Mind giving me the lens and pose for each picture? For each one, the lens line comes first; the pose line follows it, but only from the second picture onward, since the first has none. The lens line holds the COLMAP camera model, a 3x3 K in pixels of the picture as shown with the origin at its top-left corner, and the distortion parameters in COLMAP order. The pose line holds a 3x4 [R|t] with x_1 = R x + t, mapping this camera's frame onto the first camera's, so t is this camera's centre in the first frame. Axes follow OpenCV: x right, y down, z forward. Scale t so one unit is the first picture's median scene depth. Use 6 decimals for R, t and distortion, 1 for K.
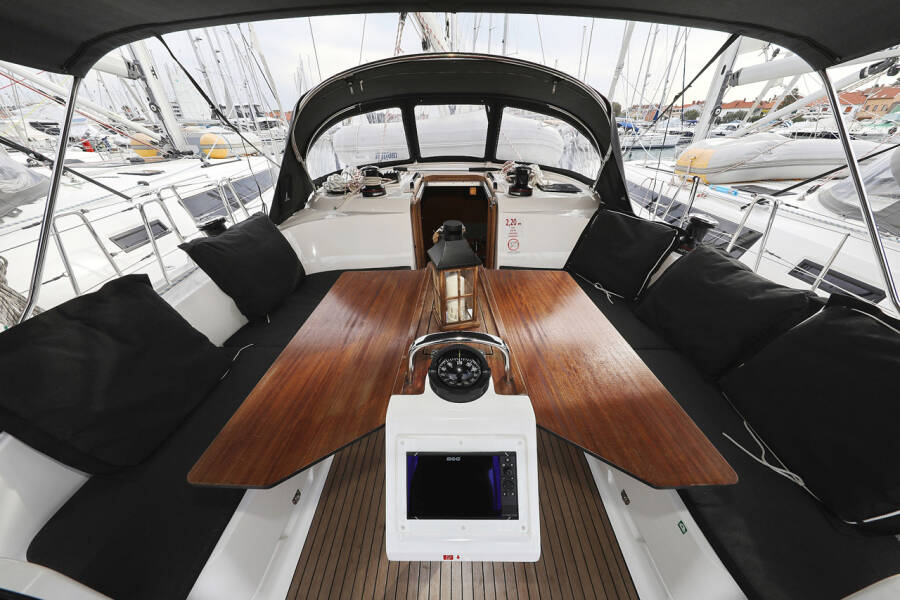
lens RADIAL K [[321.5, 0, 461.6], [0, 321.5, 331.8], [0, 0, 1]] dist [0.000582, 0.000054]
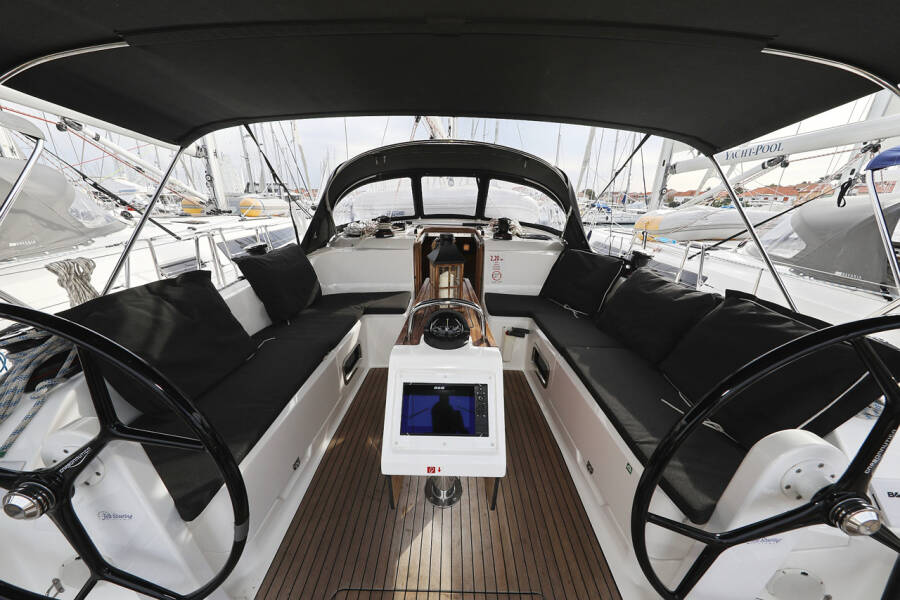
lens RADIAL K [[314.6, 0, 452.5], [0, 314.6, 303.3], [0, 0, 1]] dist [0.000636, 0.000067]
pose [[0.999359, 0.034393, -0.009917, 0.009615], [-0.035788, 0.965076, -0.259514, 0.130427], [0.000645, 0.259702, 0.965688, -0.105542]]
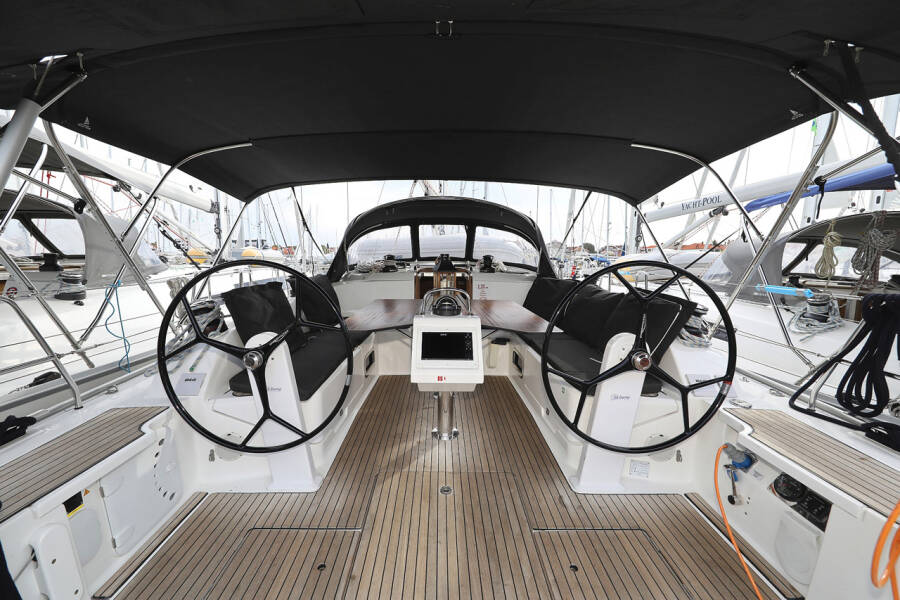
lens RADIAL K [[350.3, 0, 448.1], [0, 350.3, 310.1], [0, 0, 1]] dist [-0.000384, -0.000066]
pose [[0.999834, 0.018200, 0.000130, 0.000554], [-0.016527, 0.910869, -0.412364, 0.409739], [-0.007624, 0.412294, 0.911019, -0.418511]]
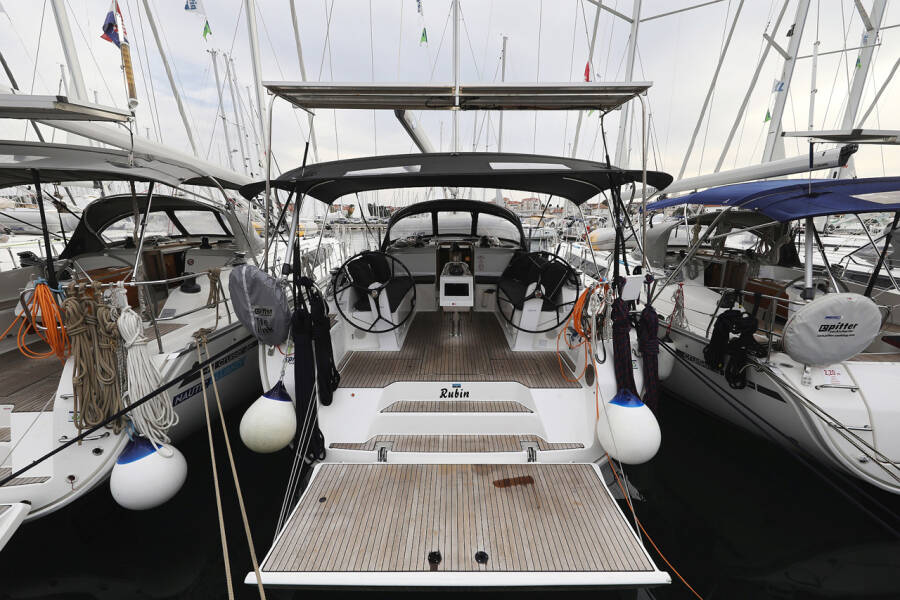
lens RADIAL K [[370.8, 0, 462.4], [0, 370.8, 300.4], [0, 0, 1]] dist [0.001148, 0.000110]
pose [[0.999879, 0.015459, 0.001517, 0.026763], [-0.013999, 0.939143, -0.343241, 0.809705], [-0.006731, 0.343179, 0.939246, -1.302293]]
